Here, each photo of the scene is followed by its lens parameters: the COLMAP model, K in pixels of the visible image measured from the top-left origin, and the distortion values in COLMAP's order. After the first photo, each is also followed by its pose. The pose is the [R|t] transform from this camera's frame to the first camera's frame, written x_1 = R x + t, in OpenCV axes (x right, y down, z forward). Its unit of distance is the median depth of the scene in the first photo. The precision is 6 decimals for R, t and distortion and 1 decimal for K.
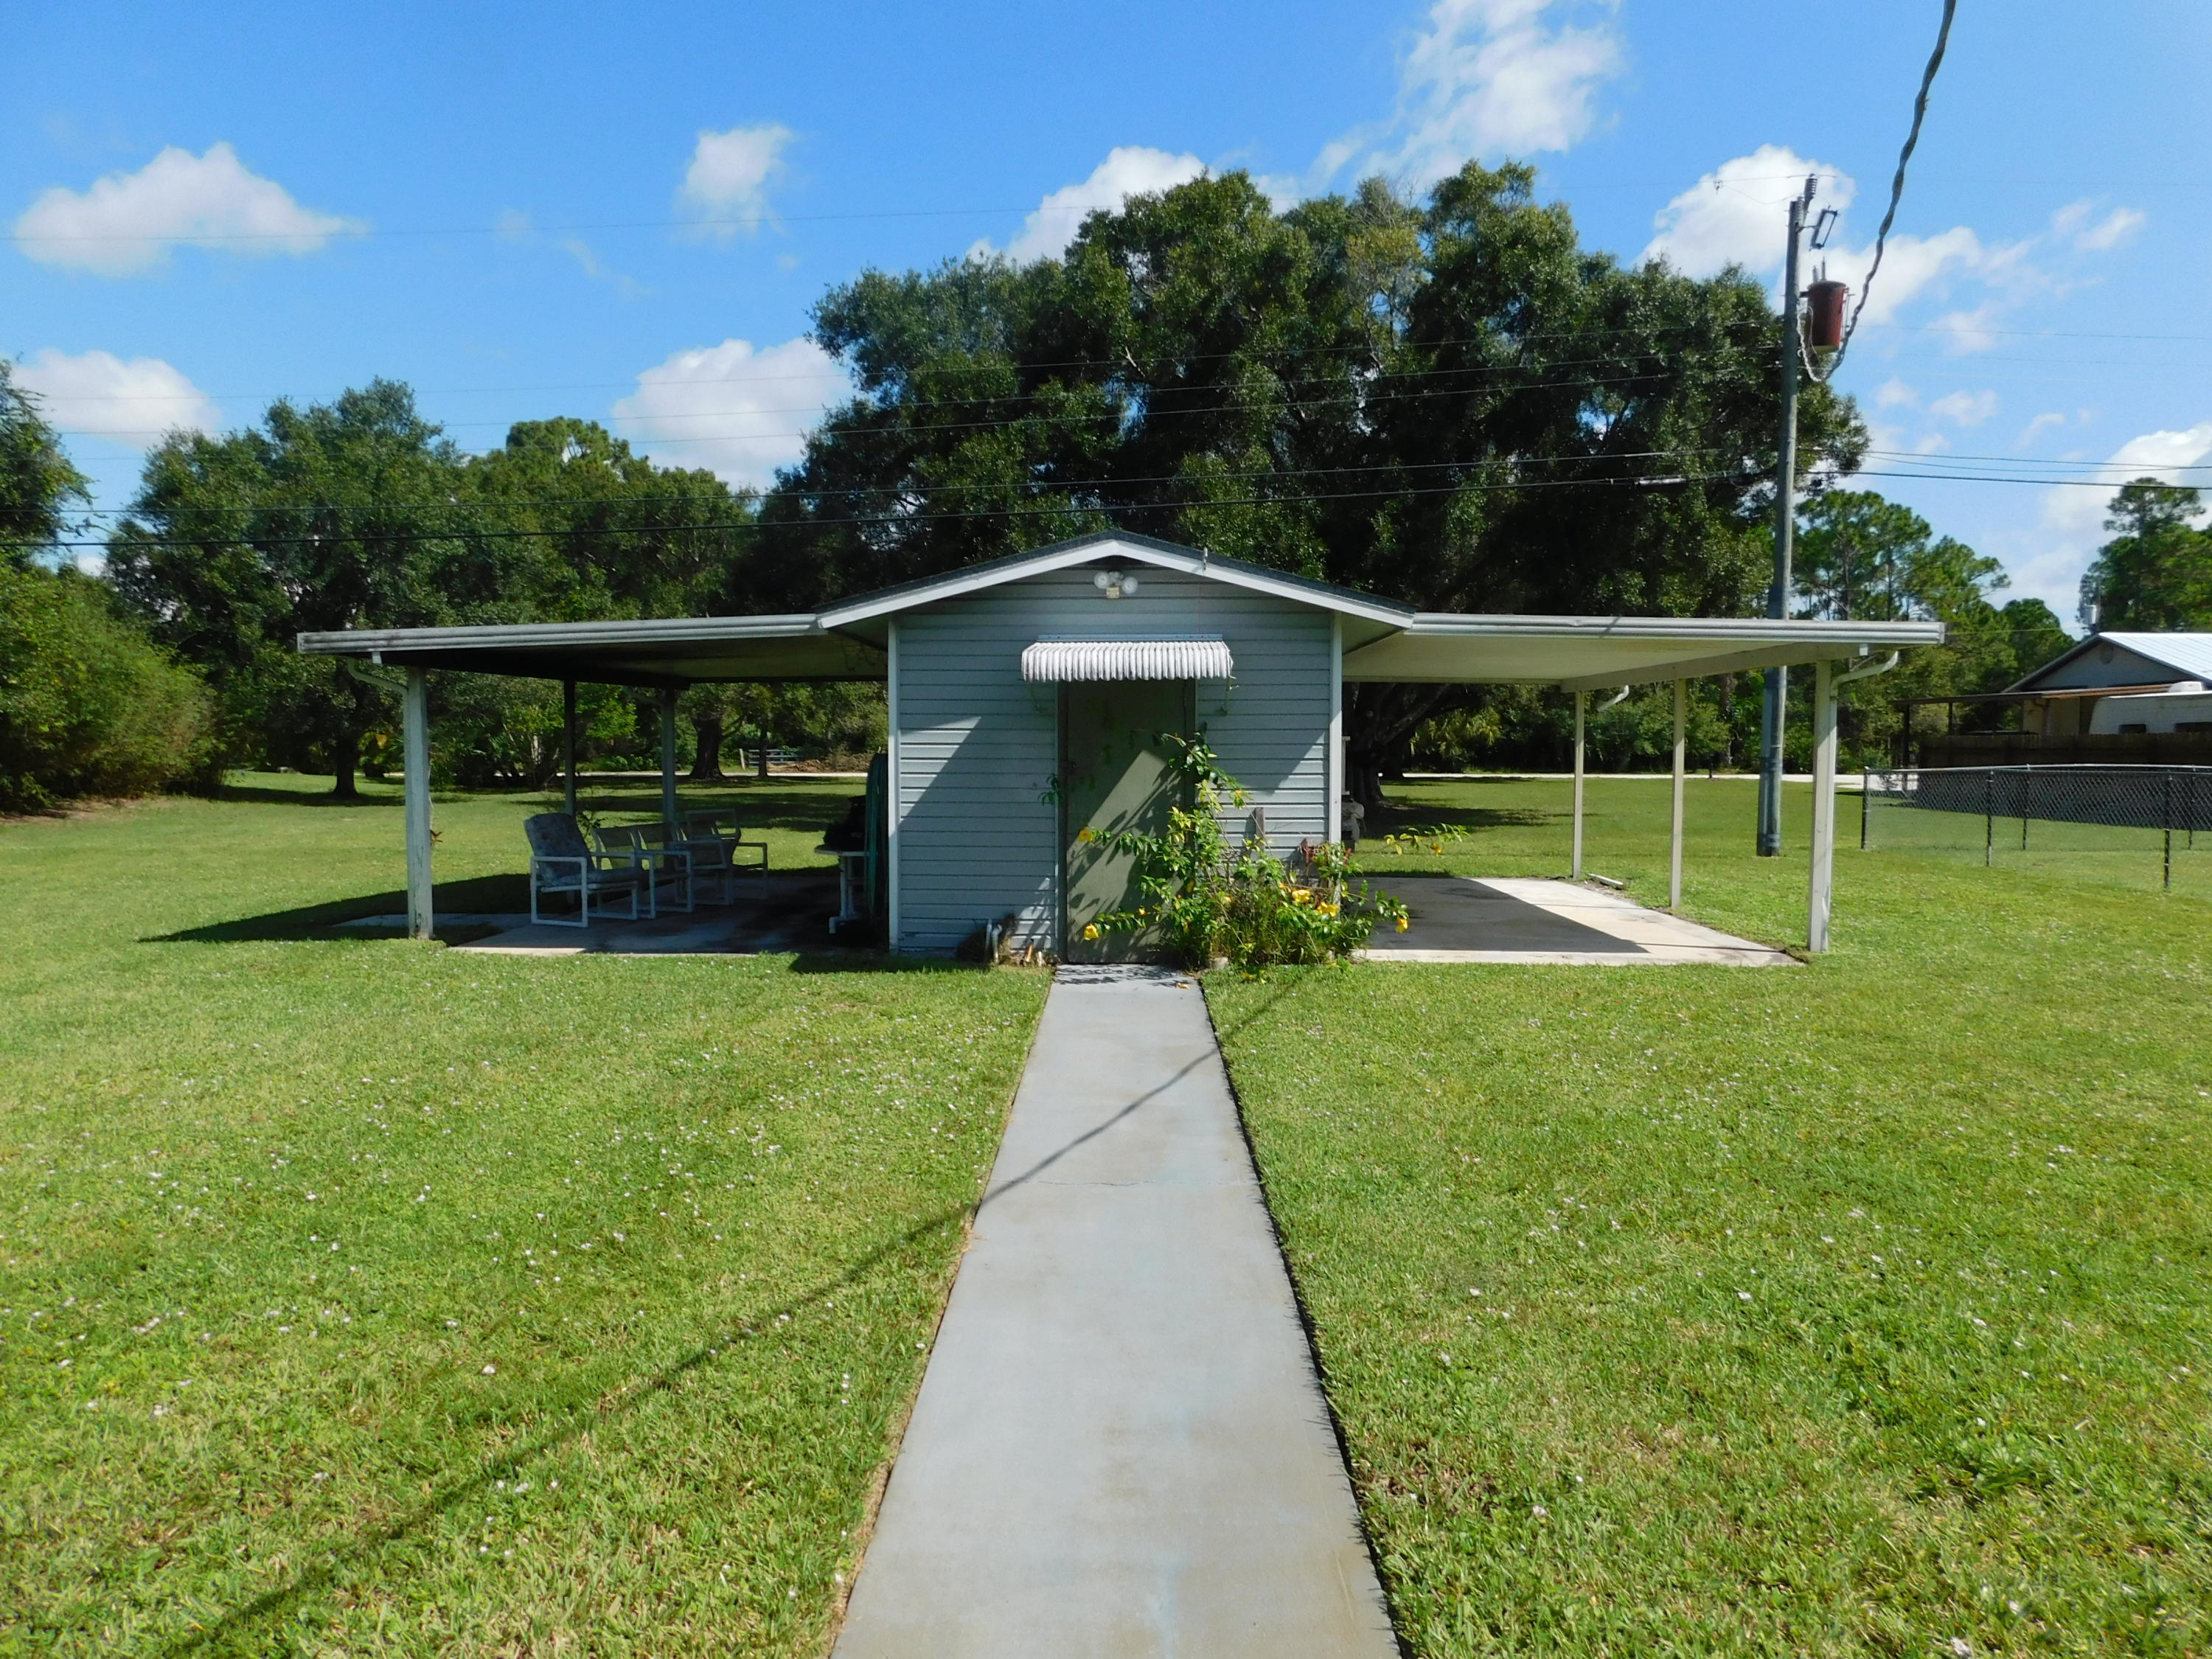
lens RADIAL K [[1452.2, 0, 1115.7], [0, 1452.2, 827.1], [0, 0, 1]] dist [-0.069745, 0.050060]
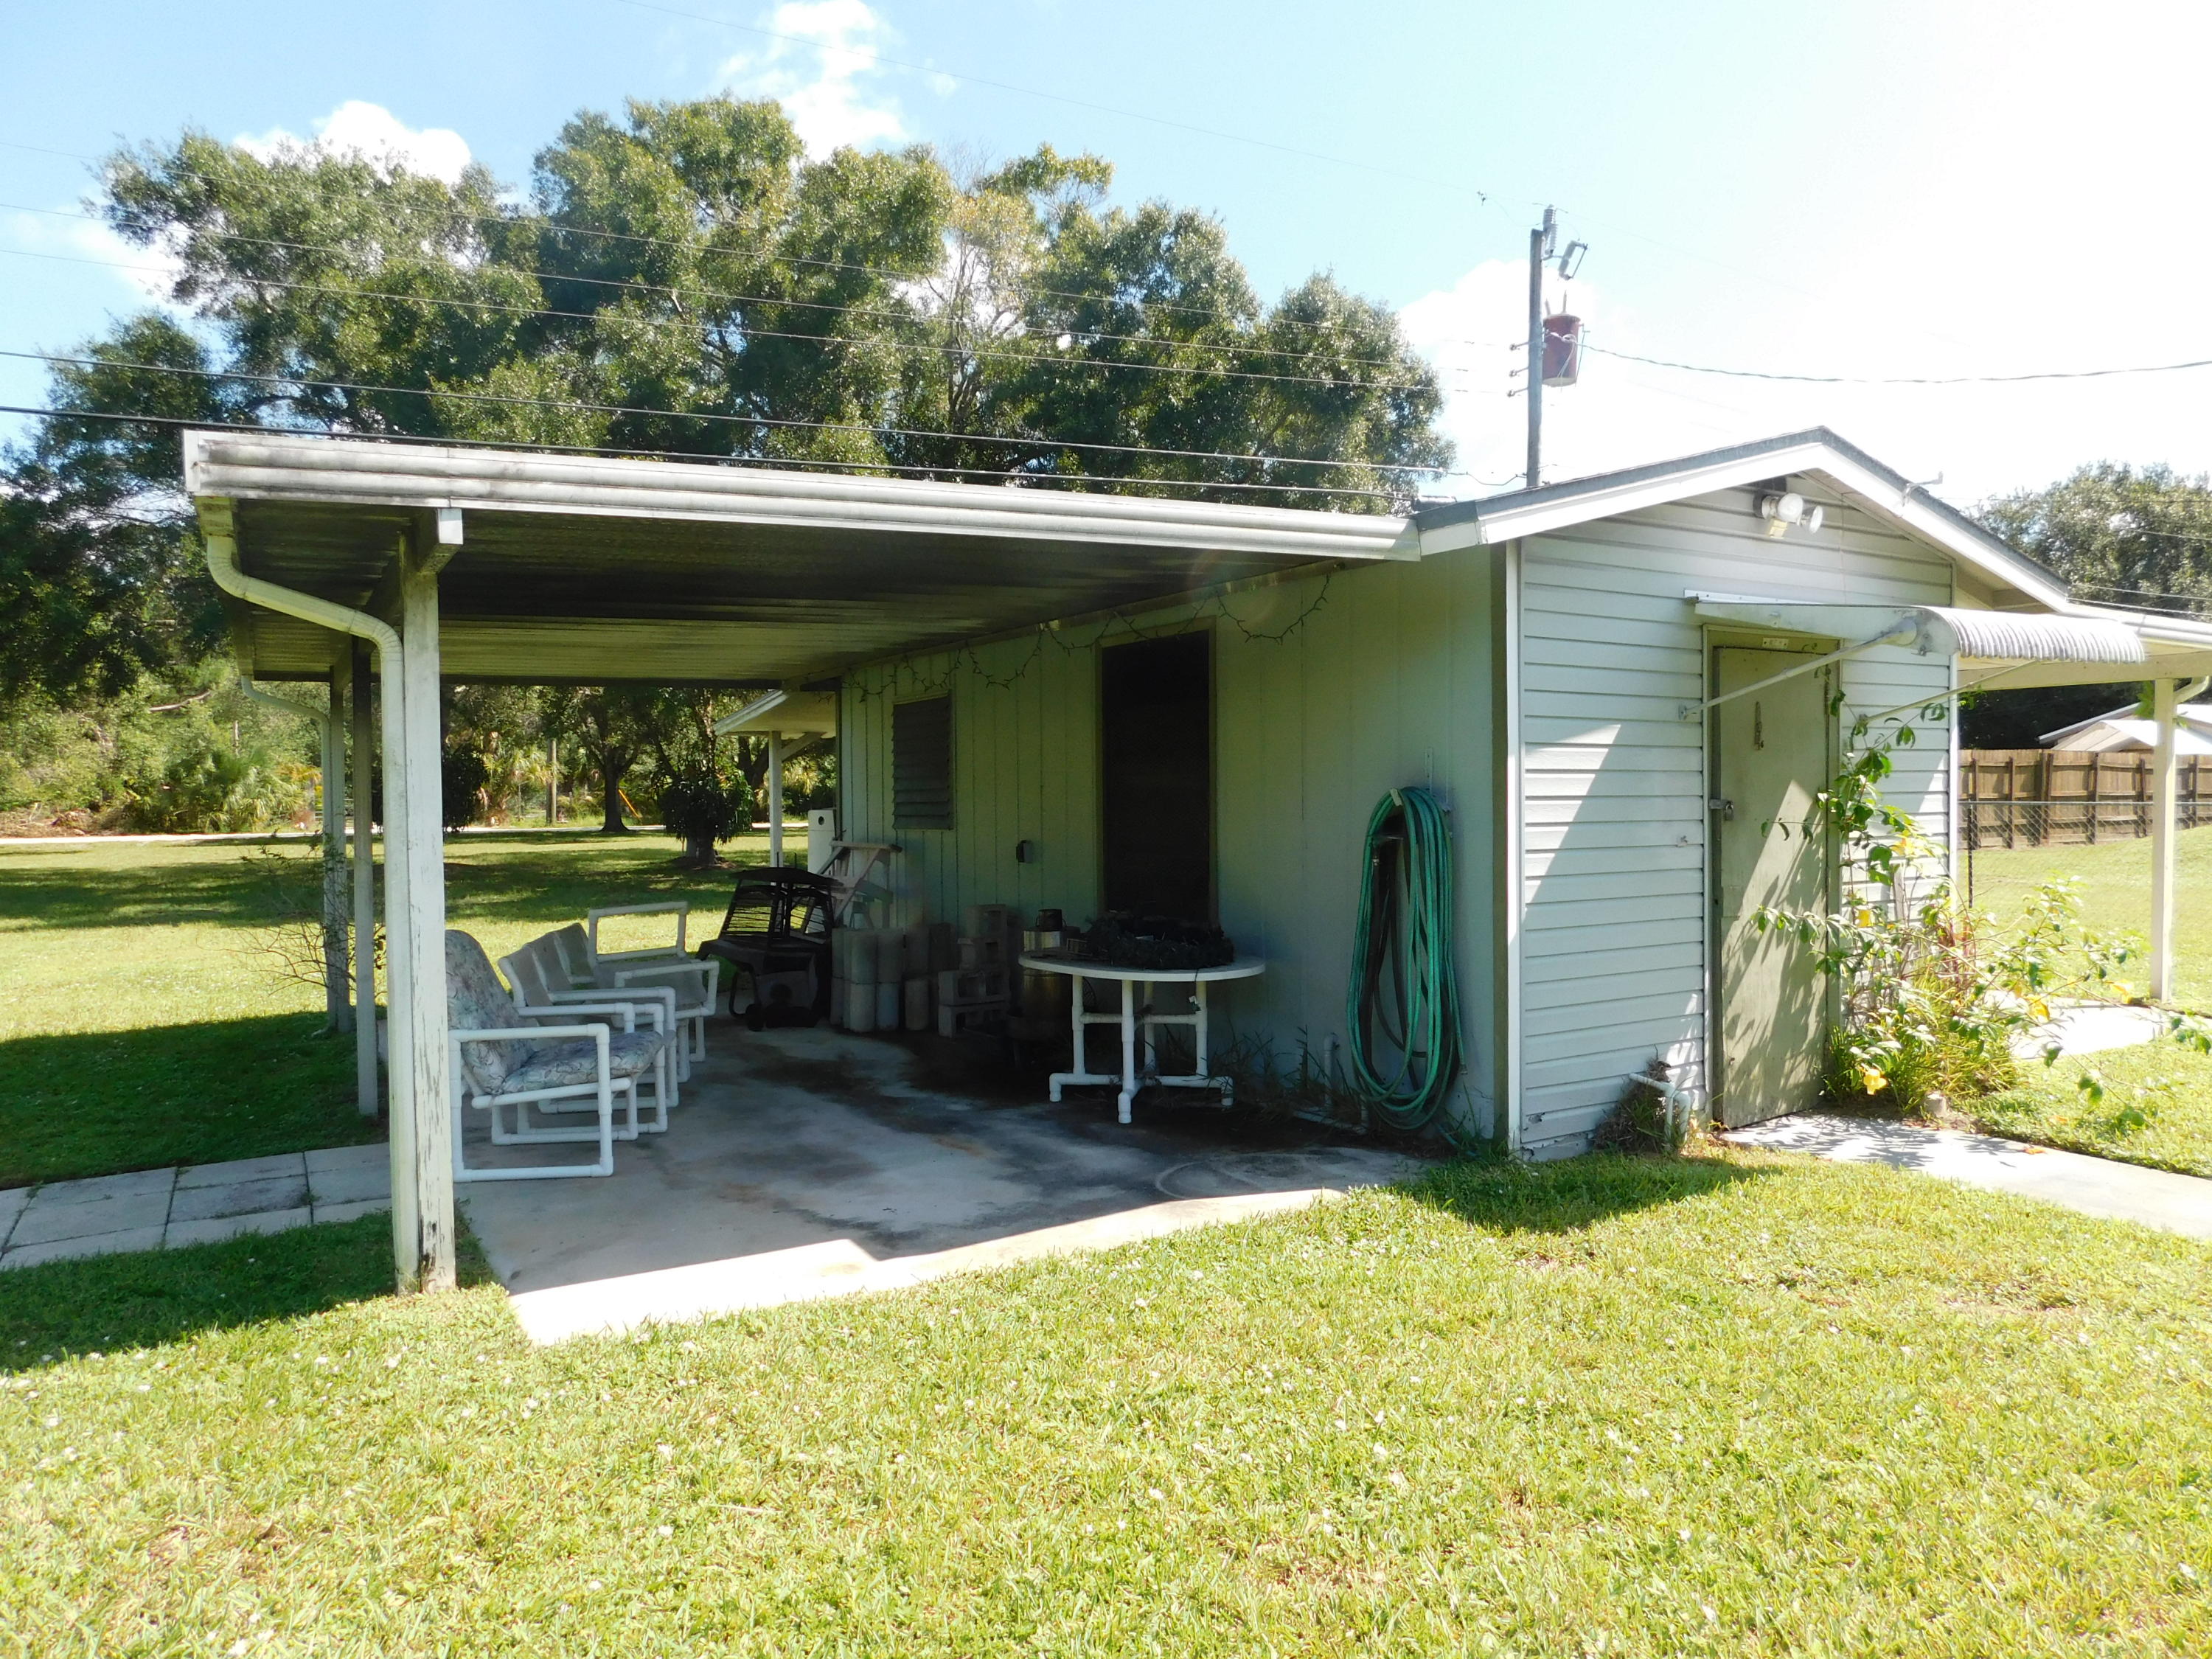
lens RADIAL K [[1452.2, 0, 1115.7], [0, 1452.2, 827.1], [0, 0, 1]] dist [-0.069745, 0.050060]
pose [[0.849210, -0.022741, 0.527565, -0.547689], [0.040850, 0.998907, -0.022697, -0.029427], [-0.526472, 0.040825, 0.849212, 0.599201]]
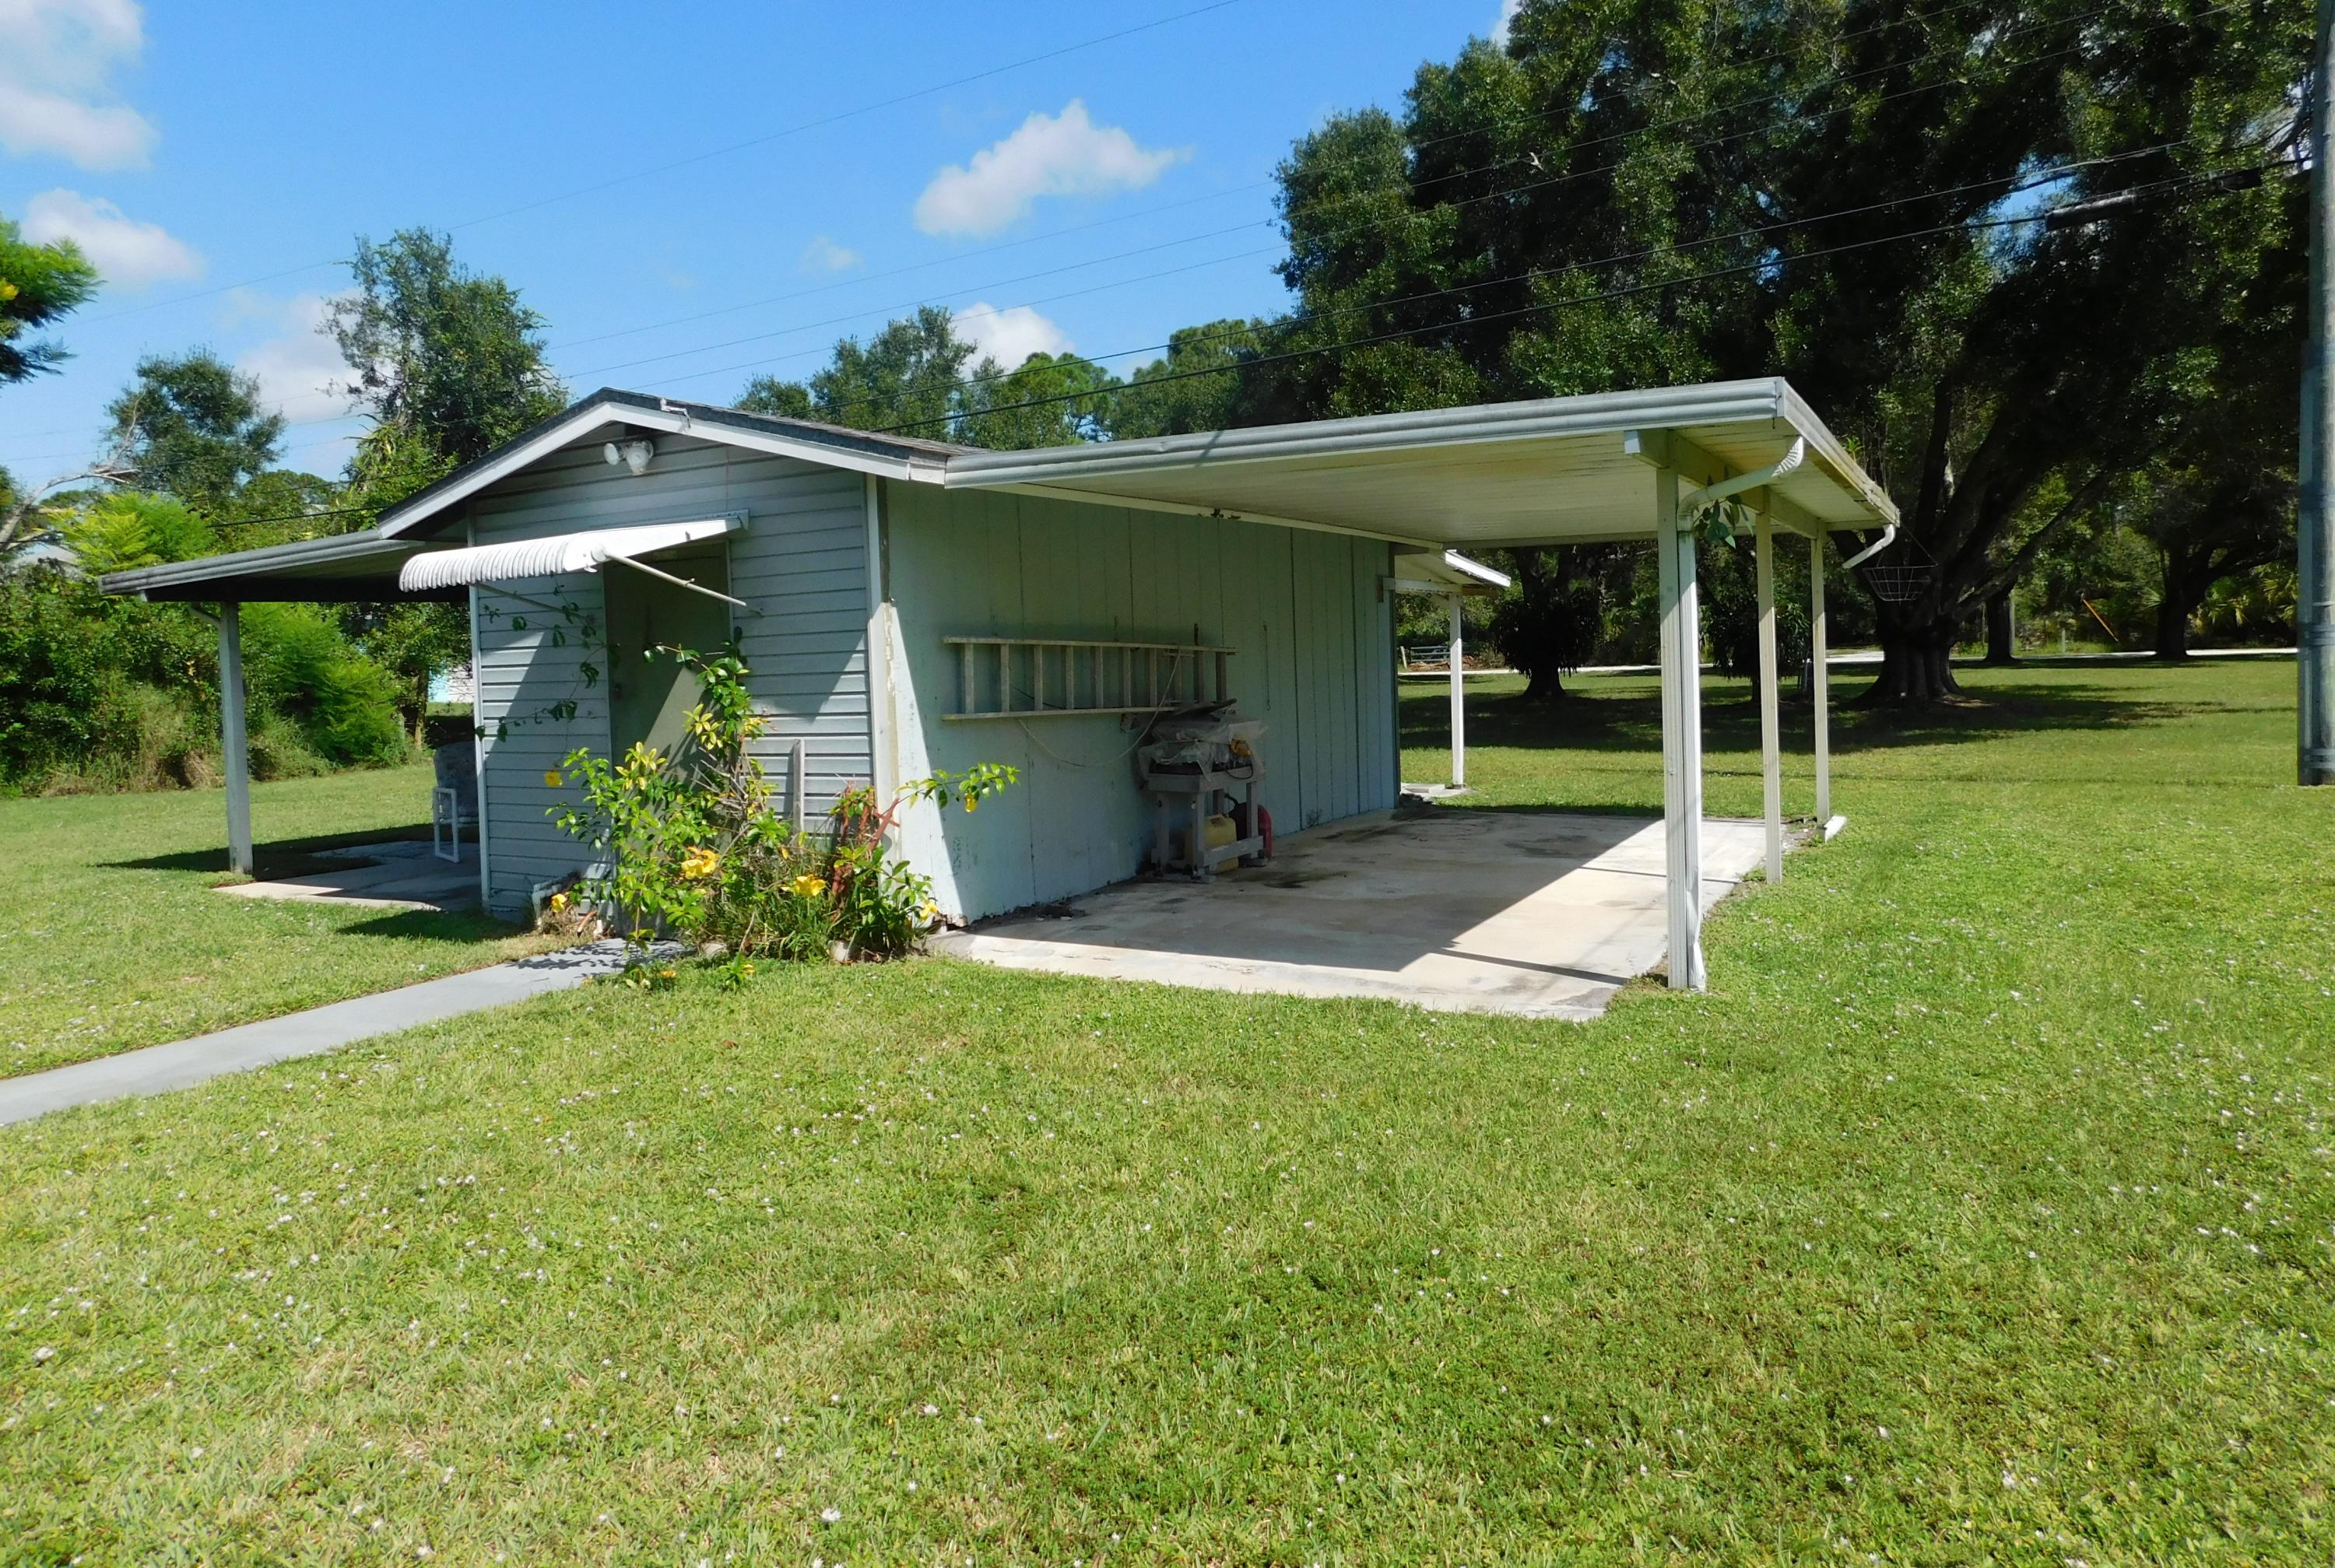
lens RADIAL K [[1522.9, 0, 1182.1], [0, 1522.9, 716.6], [0, 0, 1]] dist [-0.030650, 0.000217]
pose [[0.885242, -0.012725, -0.464957, 0.609426], [0.010441, 0.999917, -0.007487, -0.016906], [0.465014, 0.001773, 0.885302, 0.391484]]
